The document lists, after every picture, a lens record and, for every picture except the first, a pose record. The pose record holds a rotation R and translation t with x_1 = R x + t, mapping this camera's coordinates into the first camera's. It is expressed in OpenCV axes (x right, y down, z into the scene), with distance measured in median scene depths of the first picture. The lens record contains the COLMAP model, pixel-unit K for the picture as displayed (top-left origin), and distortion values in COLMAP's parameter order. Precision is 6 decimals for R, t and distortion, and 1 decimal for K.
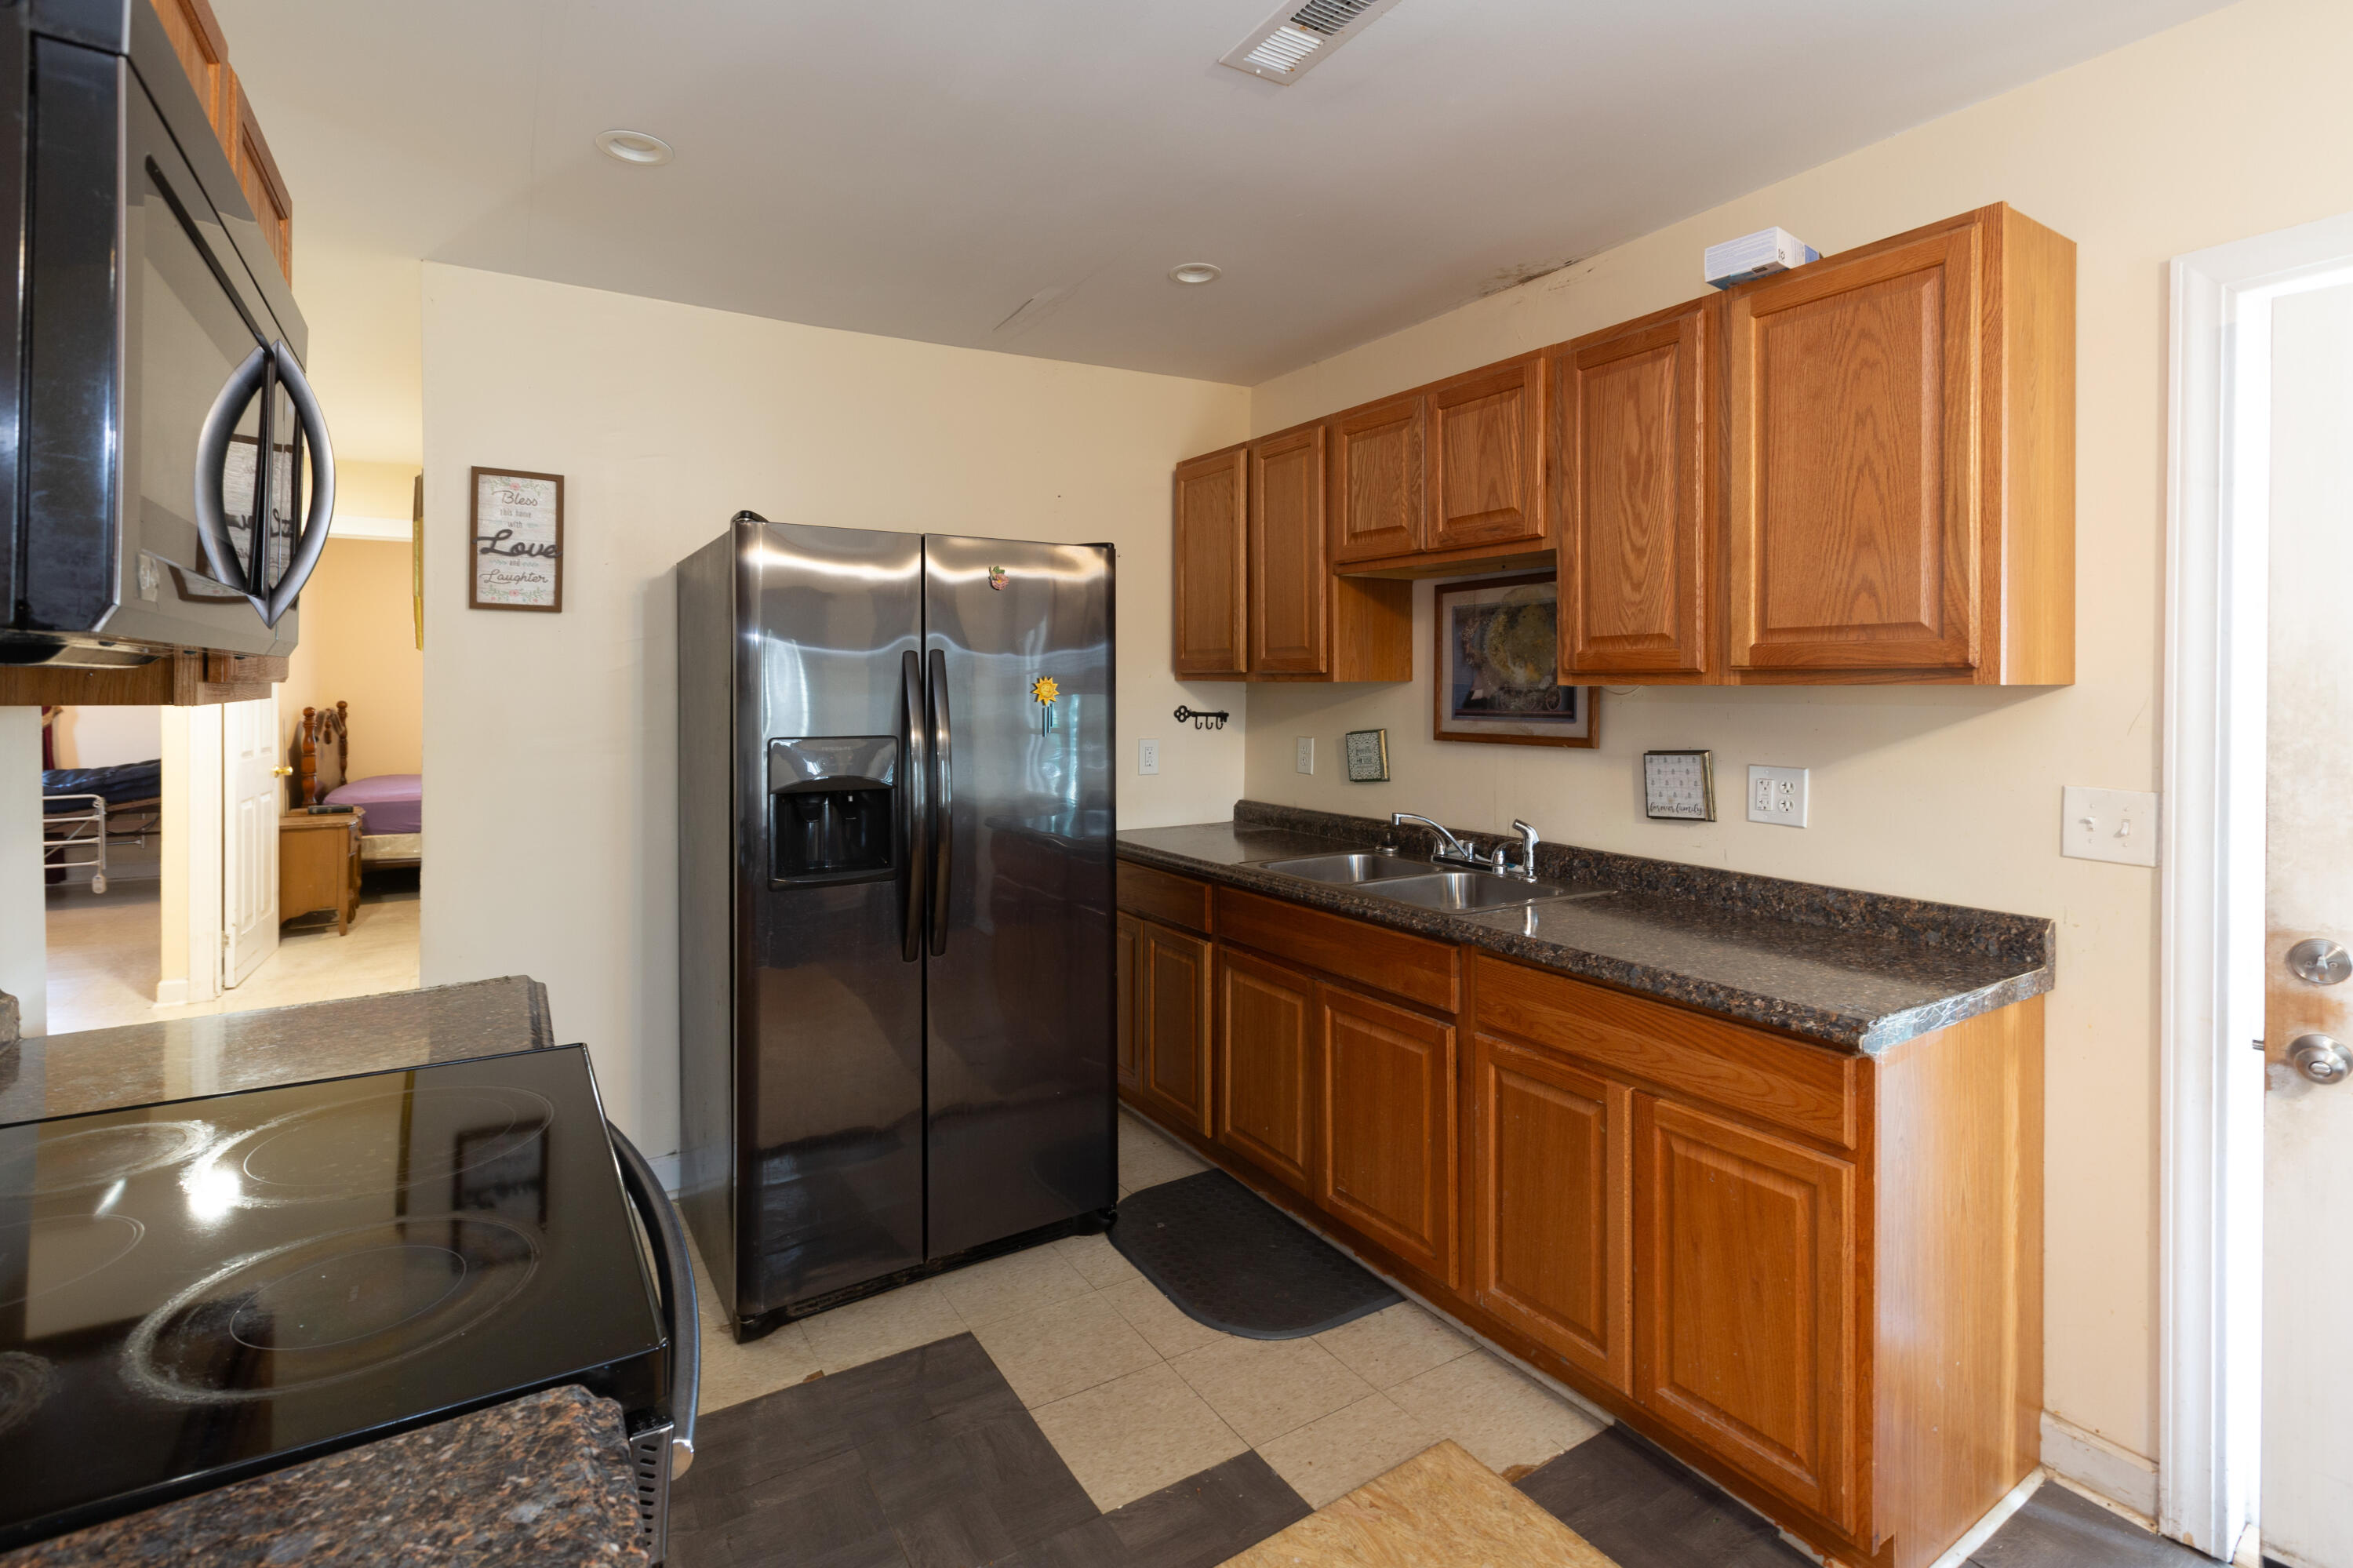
lens RADIAL K [[1042.6, 0, 1168.8], [0, 1042.6, 692.5], [0, 0, 1]] dist [-0.001234, -0.000344]
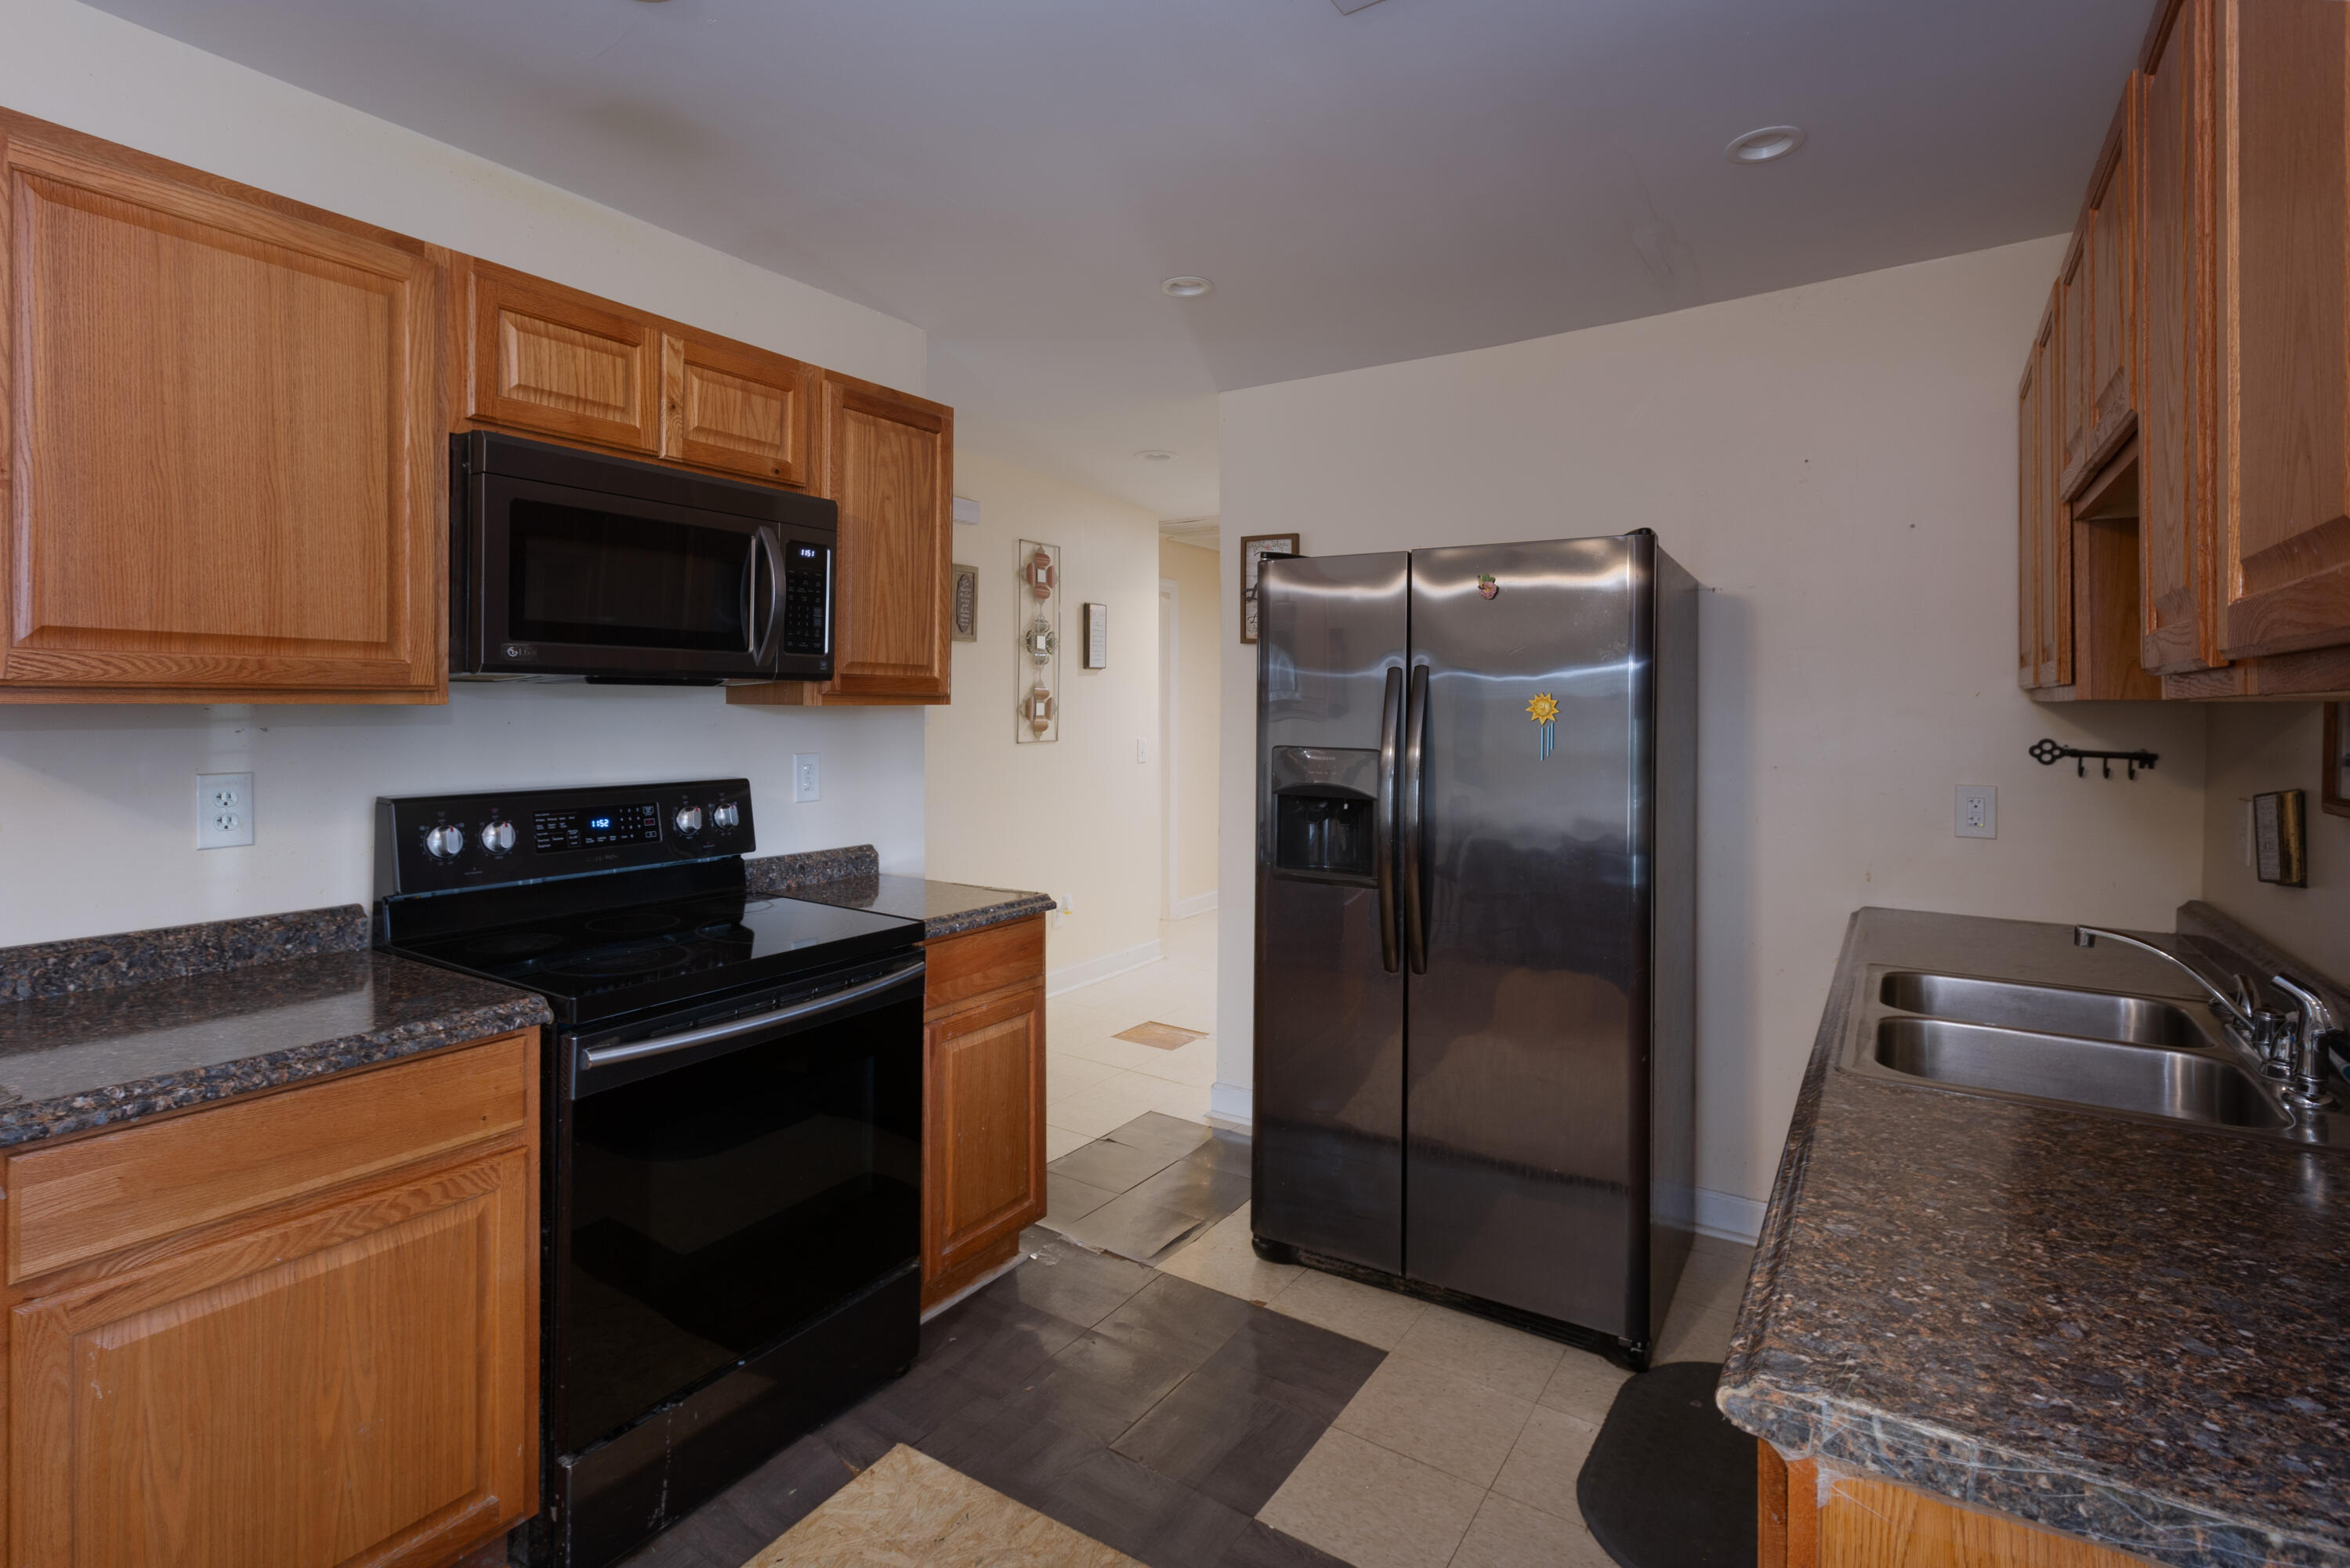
lens RADIAL K [[1150.4, 0, 1211.7], [0, 1150.4, 715.3], [0, 0, 1]] dist [-0.000294, 0.000196]
pose [[0.437020, 0.013594, -0.899349, 0.713366], [-0.014503, 0.999862, 0.008065, -0.000840], [0.899335, 0.009519, 0.437157, 0.362992]]
